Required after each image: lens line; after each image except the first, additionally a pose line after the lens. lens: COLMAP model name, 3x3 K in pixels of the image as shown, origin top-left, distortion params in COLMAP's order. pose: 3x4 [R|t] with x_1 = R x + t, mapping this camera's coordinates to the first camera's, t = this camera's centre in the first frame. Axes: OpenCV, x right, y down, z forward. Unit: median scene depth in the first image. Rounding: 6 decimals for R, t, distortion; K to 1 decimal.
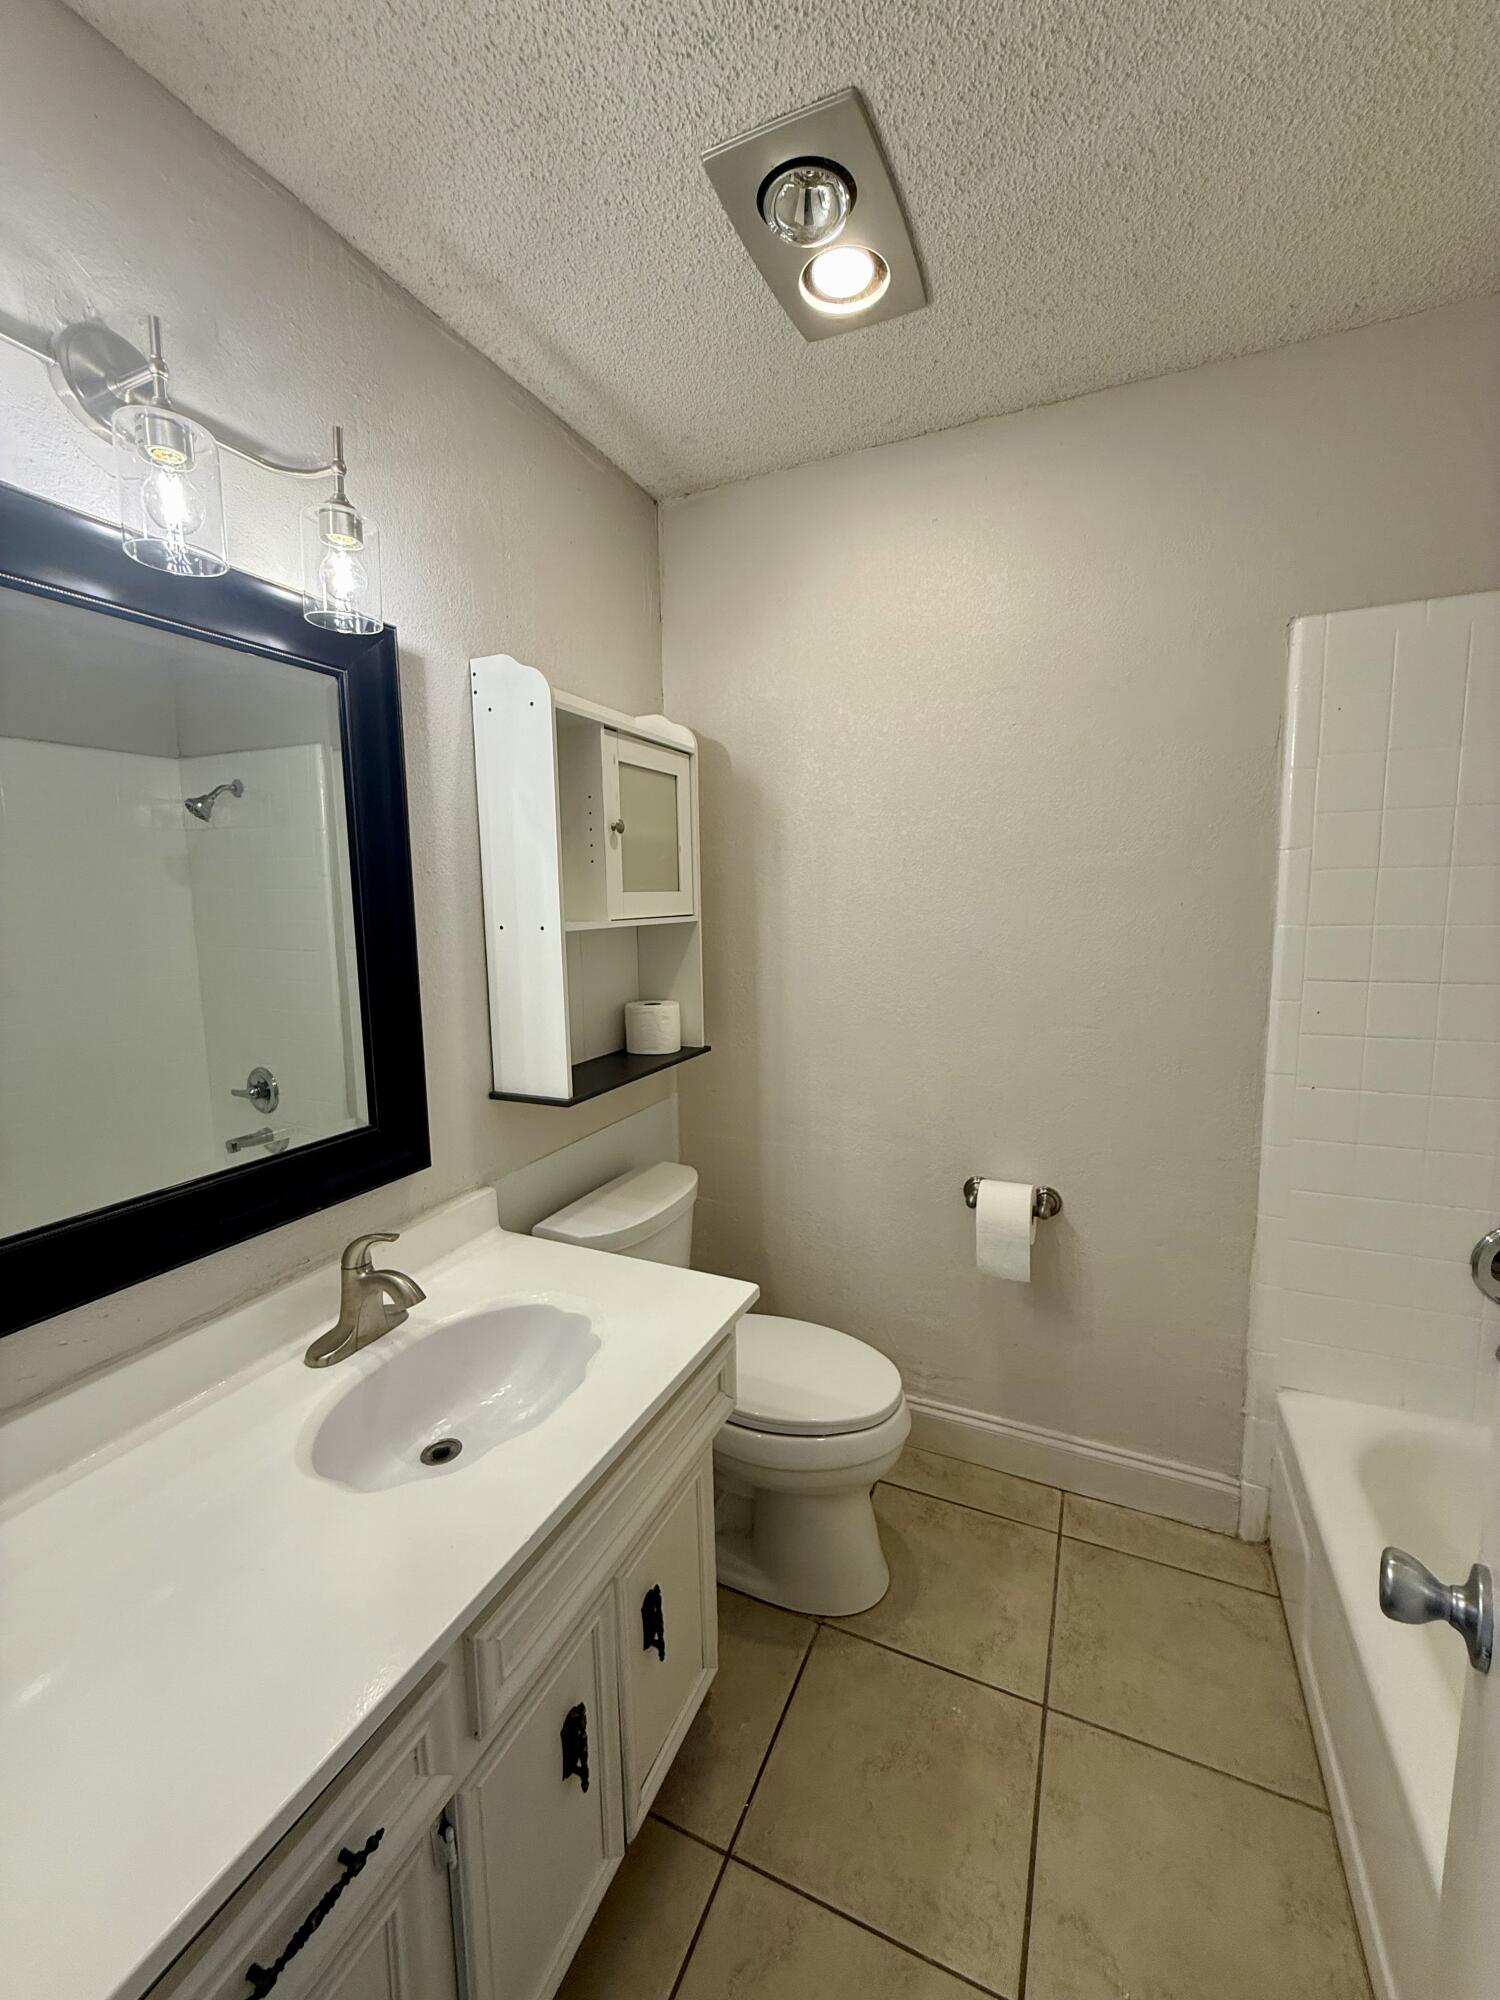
lens RADIAL K [[802.5, 0, 750.9], [0, 802.5, 995.9], [0, 0, 1]] dist [0.001199, 0.000338]
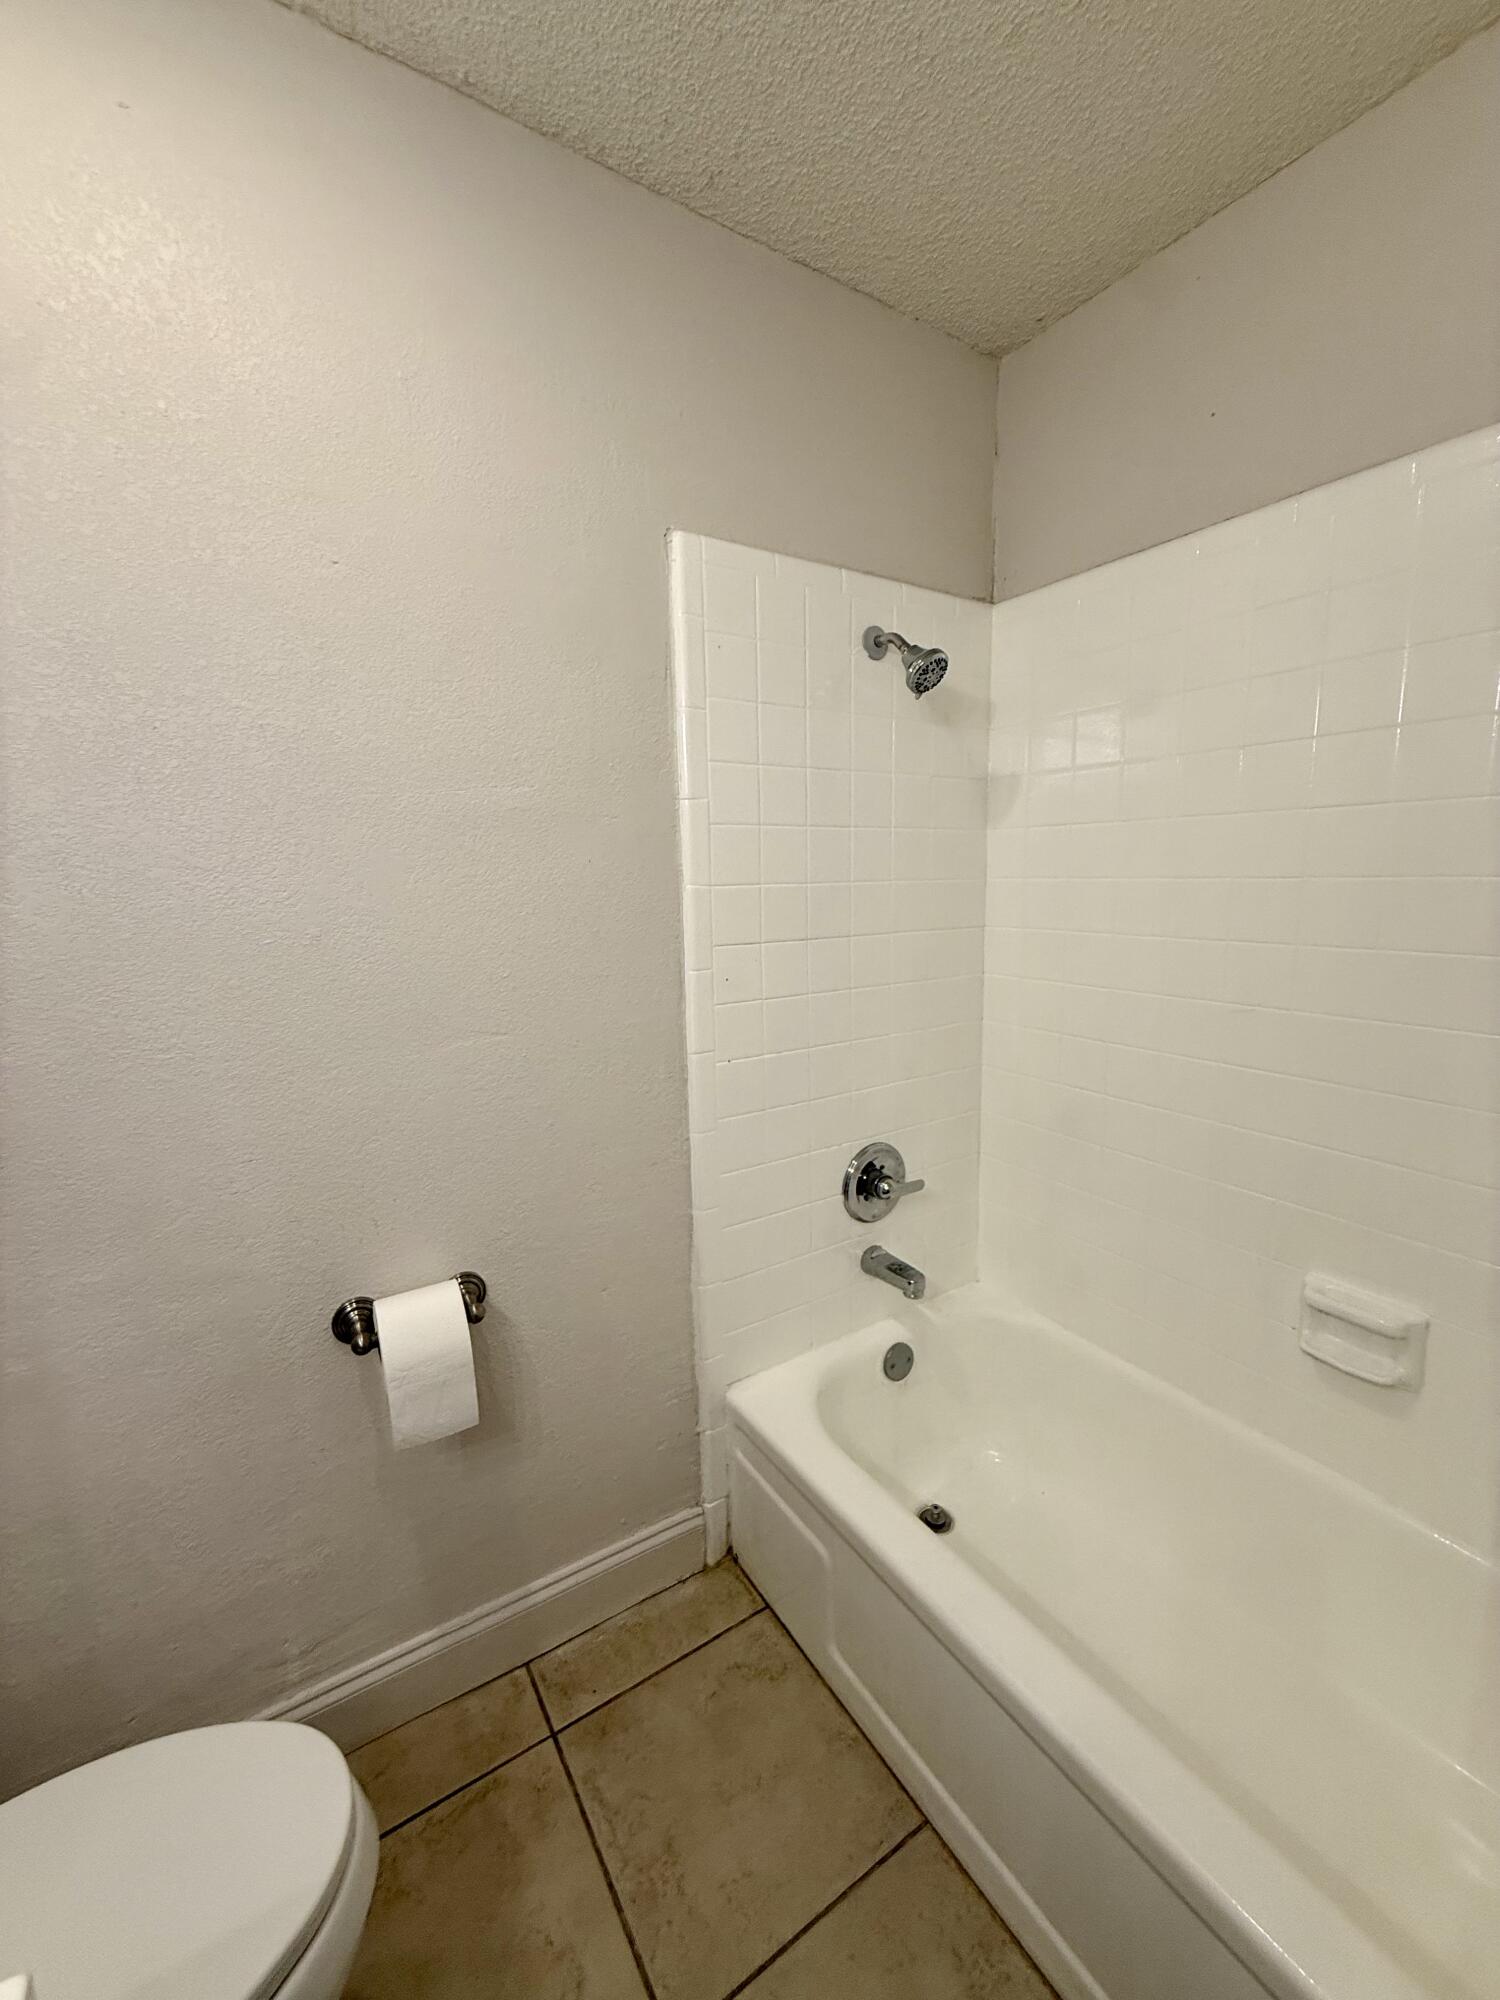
lens RADIAL K [[802.5, 0, 750.9], [0, 802.5, 995.9], [0, 0, 1]] dist [0.001199, 0.000338]
pose [[0.549681, -0.111806, 0.827859, -0.043590], [0.115705, 0.991641, 0.057100, -0.009559], [-0.827323, 0.064400, 0.558022, 0.422621]]
